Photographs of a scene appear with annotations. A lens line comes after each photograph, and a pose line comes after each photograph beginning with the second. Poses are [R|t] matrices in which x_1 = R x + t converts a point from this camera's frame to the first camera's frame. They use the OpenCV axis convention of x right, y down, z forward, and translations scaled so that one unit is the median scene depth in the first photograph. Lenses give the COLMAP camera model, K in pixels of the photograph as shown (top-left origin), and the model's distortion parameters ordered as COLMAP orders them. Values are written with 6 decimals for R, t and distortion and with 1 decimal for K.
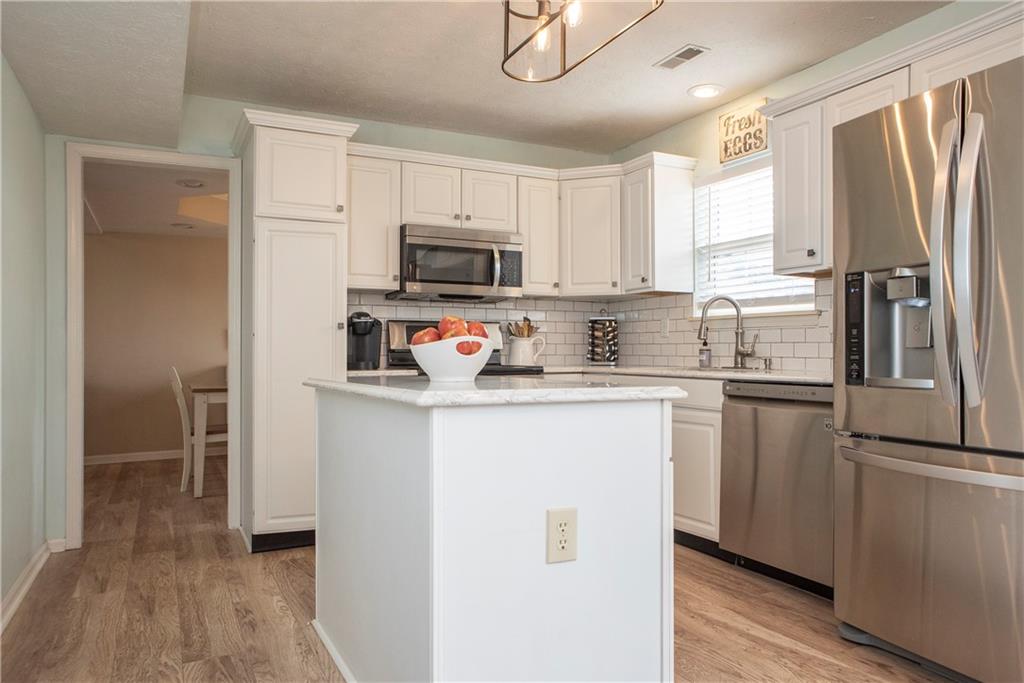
lens RADIAL K [[719.5, 0, 507.8], [0, 719.5, 351.3], [0, 0, 1]] dist [-0.102986, 0.079321]
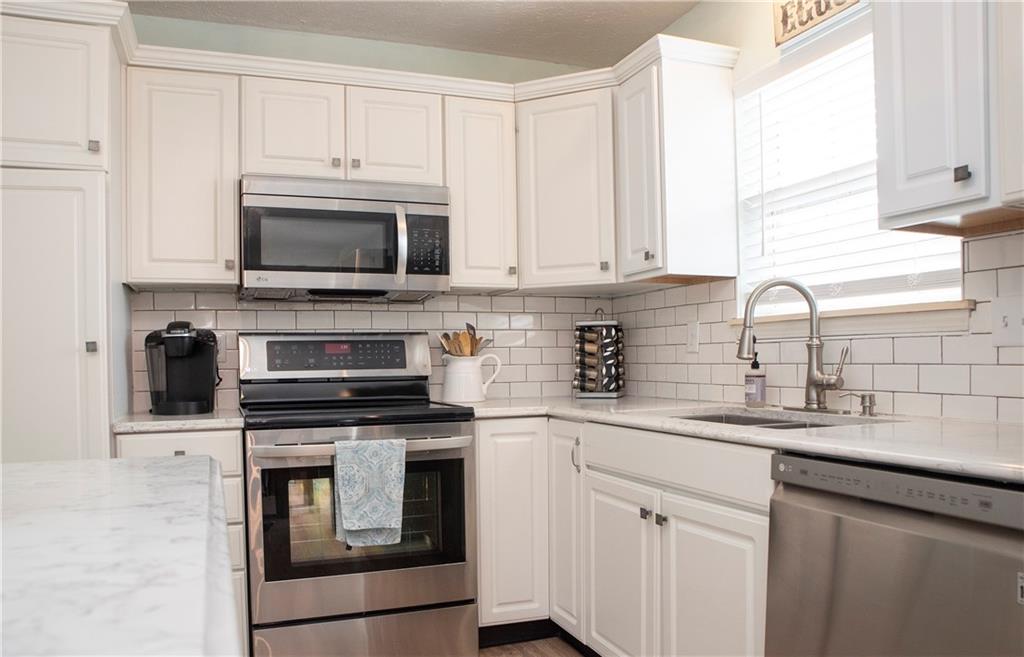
lens RADIAL K [[770.6, 0, 492.6], [0, 770.6, 378.5], [0, 0, 1]] dist [-0.114532, 0.032740]
pose [[0.993769, -0.010967, -0.110915, 0.140868], [0.013548, 0.999654, 0.022539, -0.016972], [0.110629, -0.023901, 0.993574, 0.388709]]
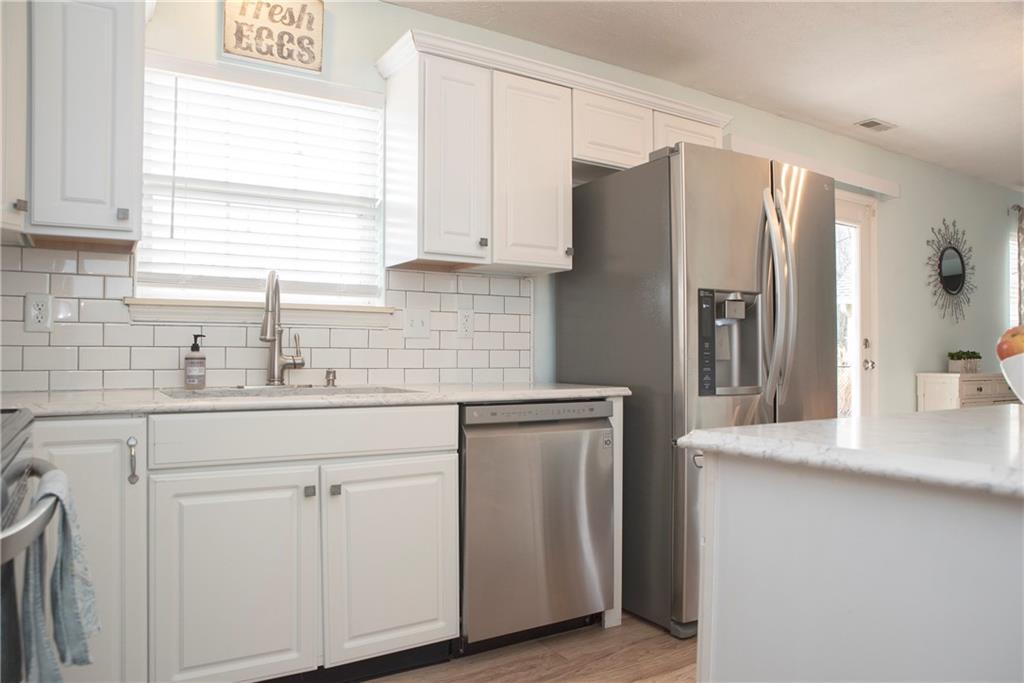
lens RADIAL K [[719.5, 0, 506.6], [0, 719.5, 341.8], [0, 0, 1]] dist [-0.102986, 0.079321]
pose [[-0.094922, 0.007455, 0.995457, -0.329017], [-0.006973, 0.999942, -0.008154, -0.012897], [-0.995460, -0.007716, -0.094865, 0.832557]]
